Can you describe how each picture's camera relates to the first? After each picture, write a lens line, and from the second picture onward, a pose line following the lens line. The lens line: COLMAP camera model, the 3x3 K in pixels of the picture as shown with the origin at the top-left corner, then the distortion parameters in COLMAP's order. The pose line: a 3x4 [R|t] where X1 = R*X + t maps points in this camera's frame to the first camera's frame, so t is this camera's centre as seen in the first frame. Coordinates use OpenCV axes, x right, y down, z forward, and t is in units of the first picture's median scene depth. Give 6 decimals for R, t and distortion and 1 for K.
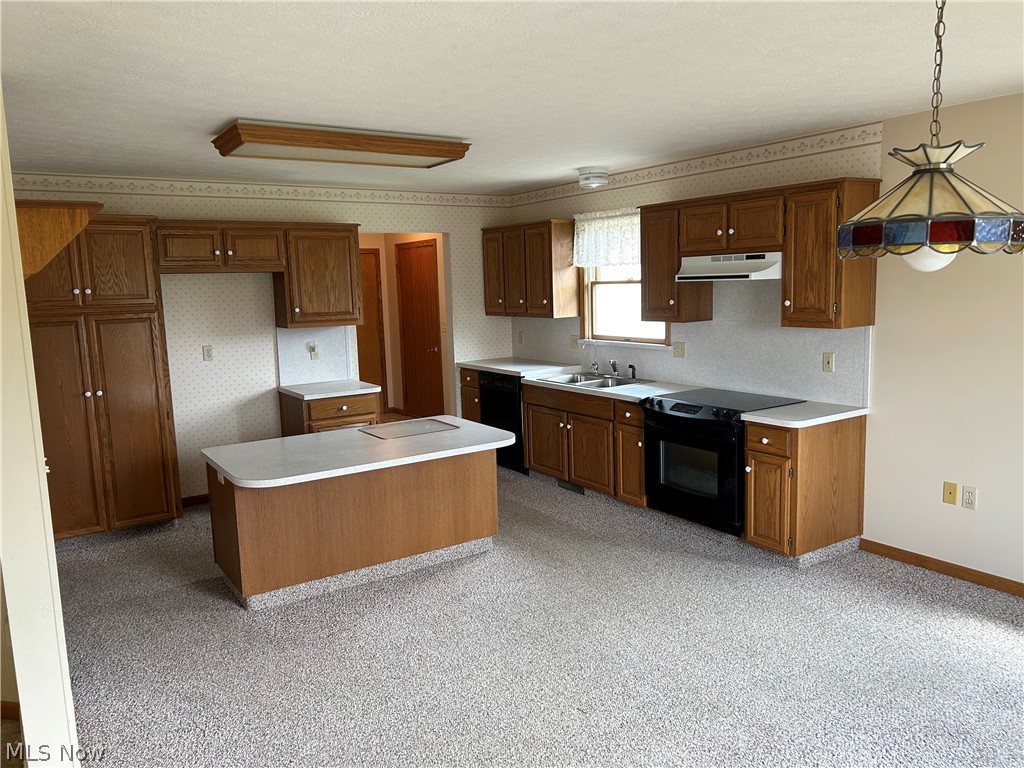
lens RADIAL K [[769.4, 0, 518.8], [0, 769.4, 382.1], [0, 0, 1]] dist [0.062688, -0.059700]
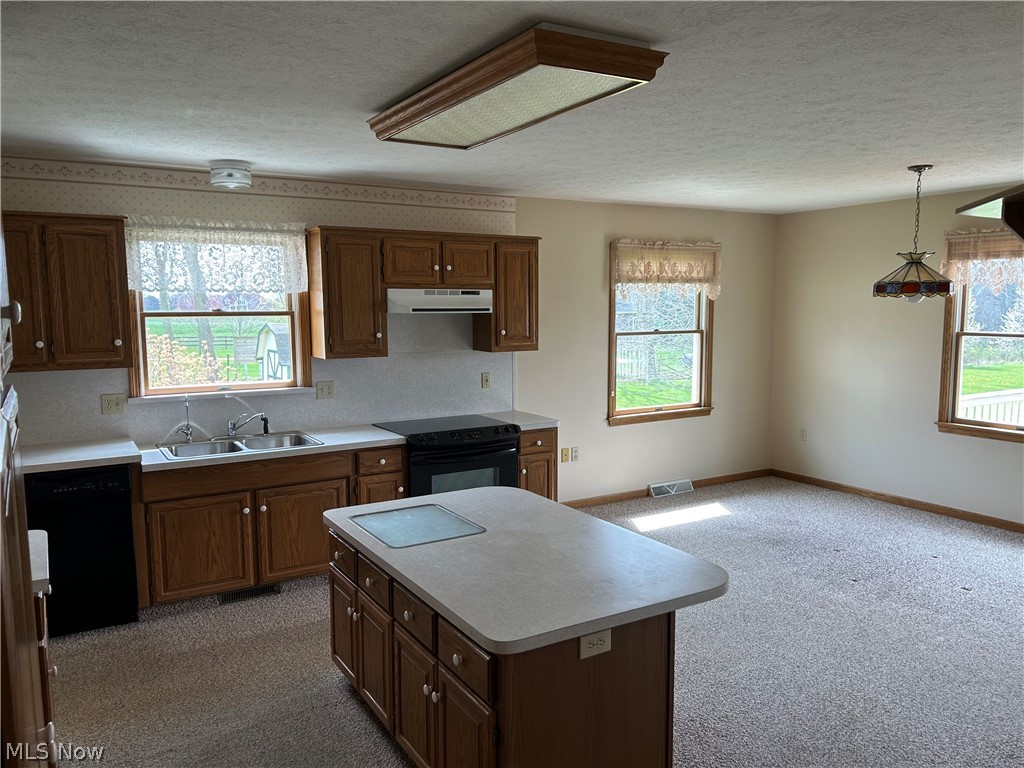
lens RADIAL K [[769.4, 0, 511.9], [0, 769.4, 389.2], [0, 0, 1]] dist [0.062688, -0.059700]
pose [[0.034701, -0.077345, 0.996400, -0.849276], [0.138071, 0.987811, 0.071869, -0.096955], [-0.989814, 0.135080, 0.044957, 0.931301]]
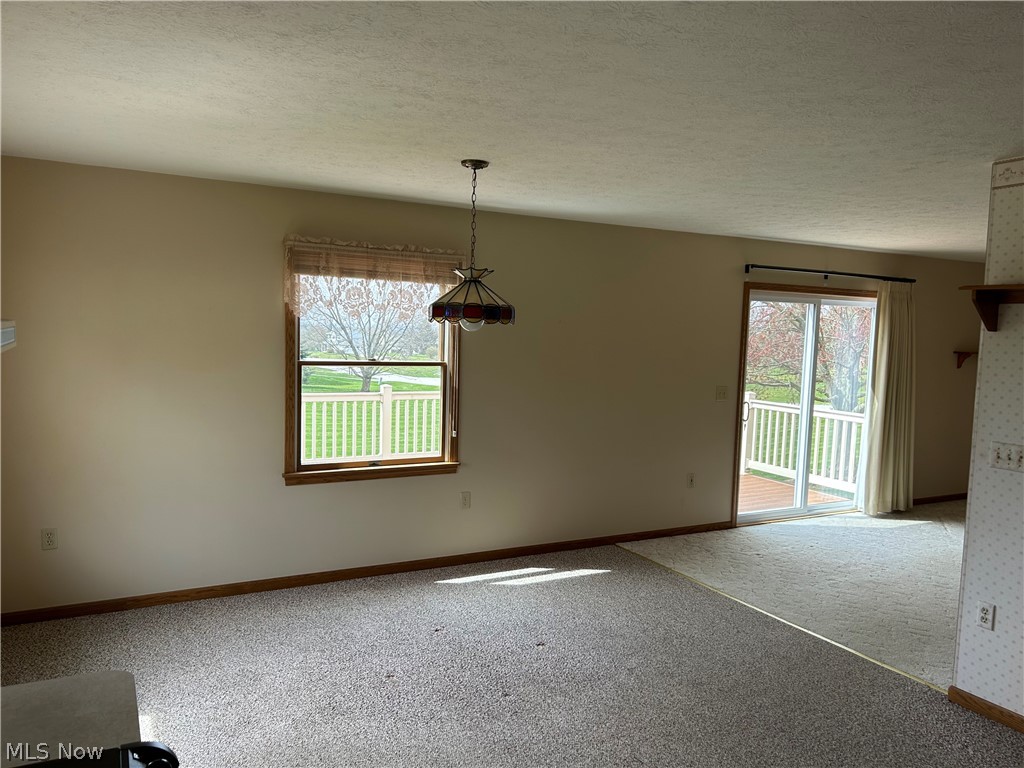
lens RADIAL K [[769.4, 0, 521.7], [0, 769.4, 396.4], [0, 0, 1]] dist [0.062688, -0.059700]
pose [[-0.996025, -0.003032, 0.089025, 0.091023], [0.016356, 0.976202, 0.216244, -0.172060], [-0.087562, 0.216841, -0.972272, 1.254376]]
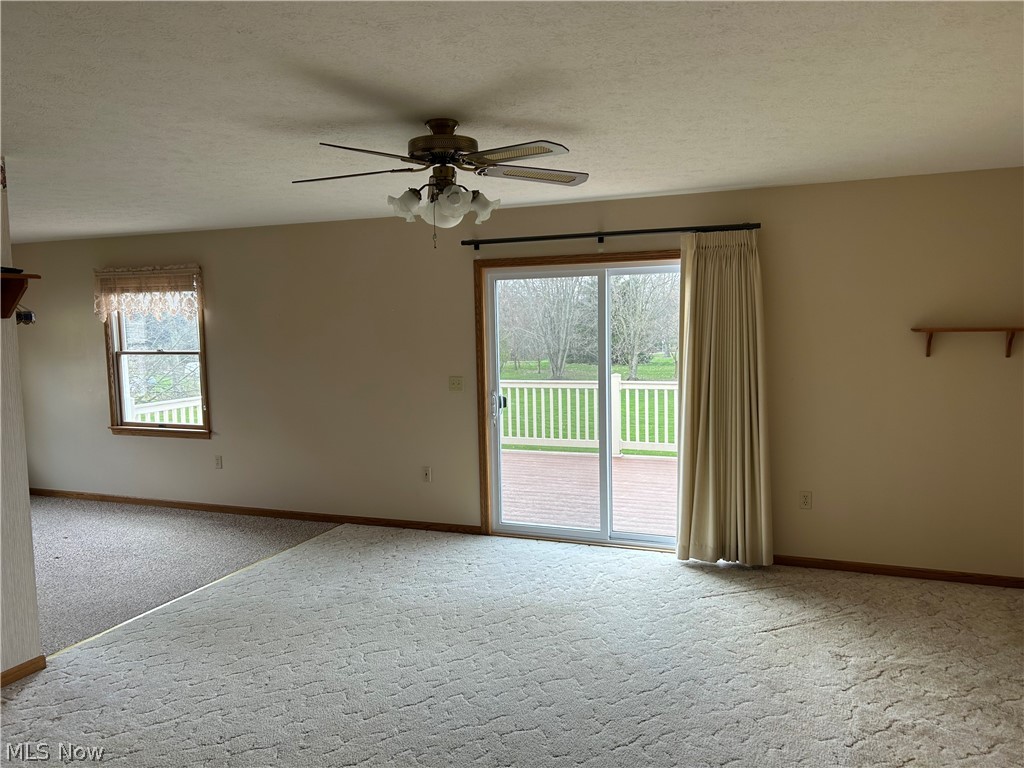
lens RADIAL K [[769.4, 0, 509.6], [0, 769.4, 379.6], [0, 0, 1]] dist [0.062688, -0.059700]
pose [[-0.566664, -0.022307, 0.823647, -1.284158], [0.148893, 0.980404, 0.128990, -0.024244], [-0.810384, 0.195730, -0.552239, 0.475915]]
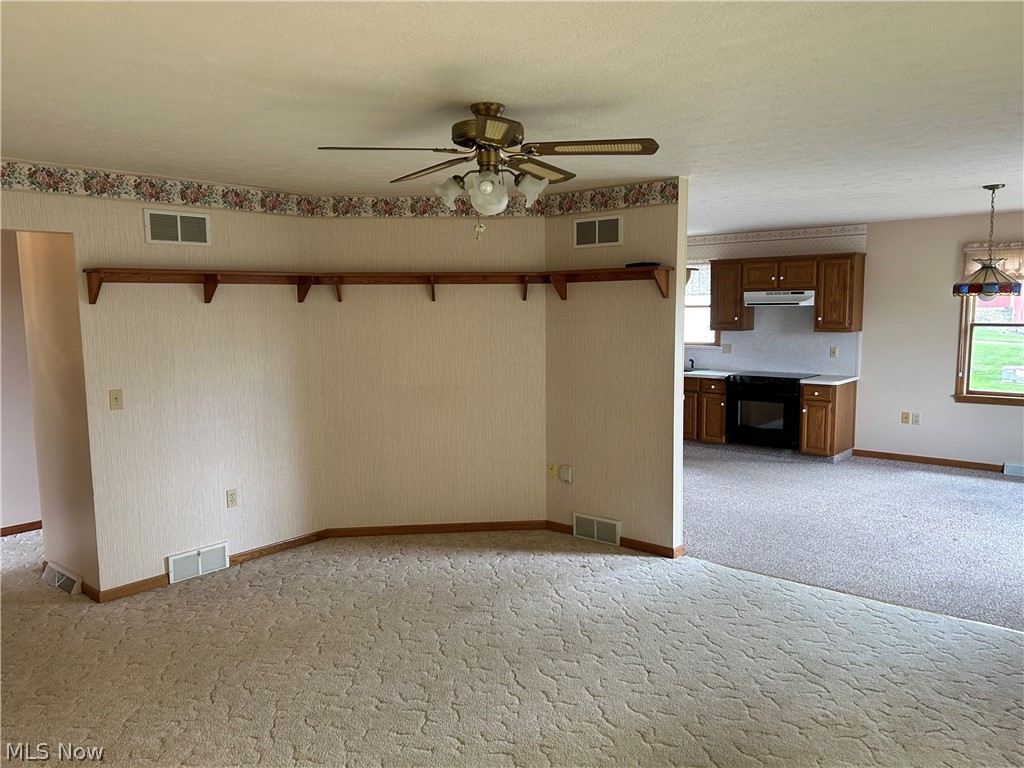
lens RADIAL K [[769.4, 0, 514.9], [0, 769.4, 388.7], [0, 0, 1]] dist [0.062688, -0.059700]
pose [[0.963545, -0.012816, 0.267239, -0.818051], [0.019804, 0.999528, -0.023471, 0.089036], [-0.266812, 0.027908, 0.963344, -0.548221]]
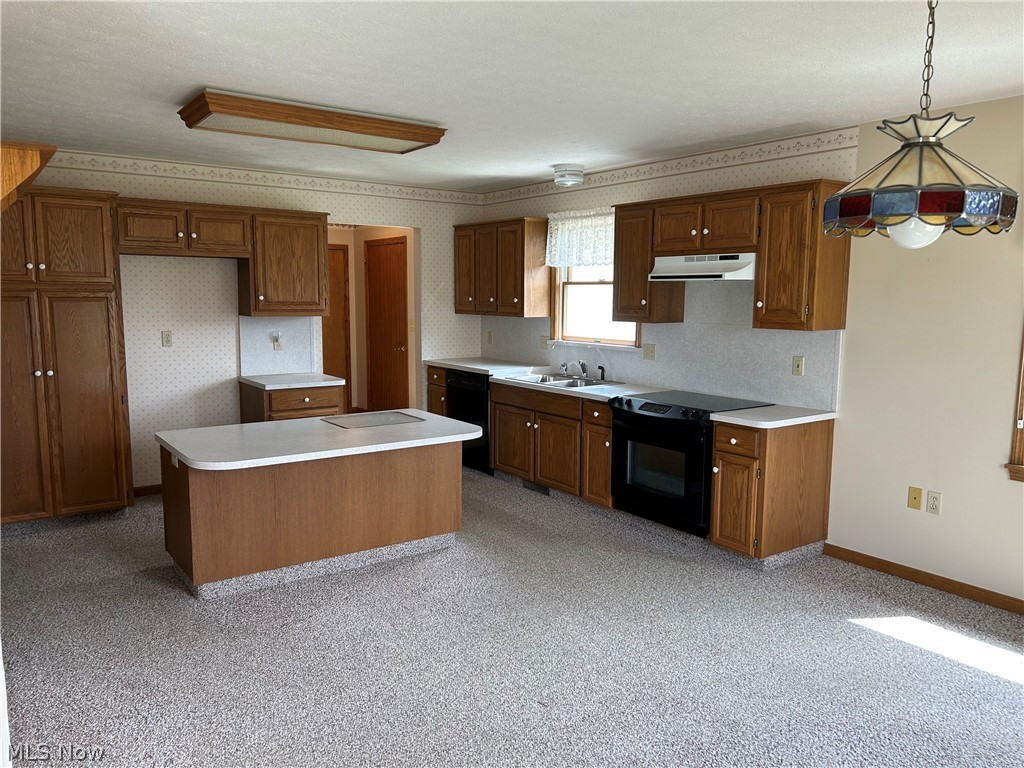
lens RADIAL K [[769.4, 0, 513.1], [0, 769.4, 388.5], [0, 0, 1]] dist [0.062688, -0.059700]
pose [[0.998746, 0.033172, 0.037490, -0.003644], [-0.032826, 0.999413, -0.009796, 0.026123], [-0.037793, 0.008553, 0.999249, 0.018274]]
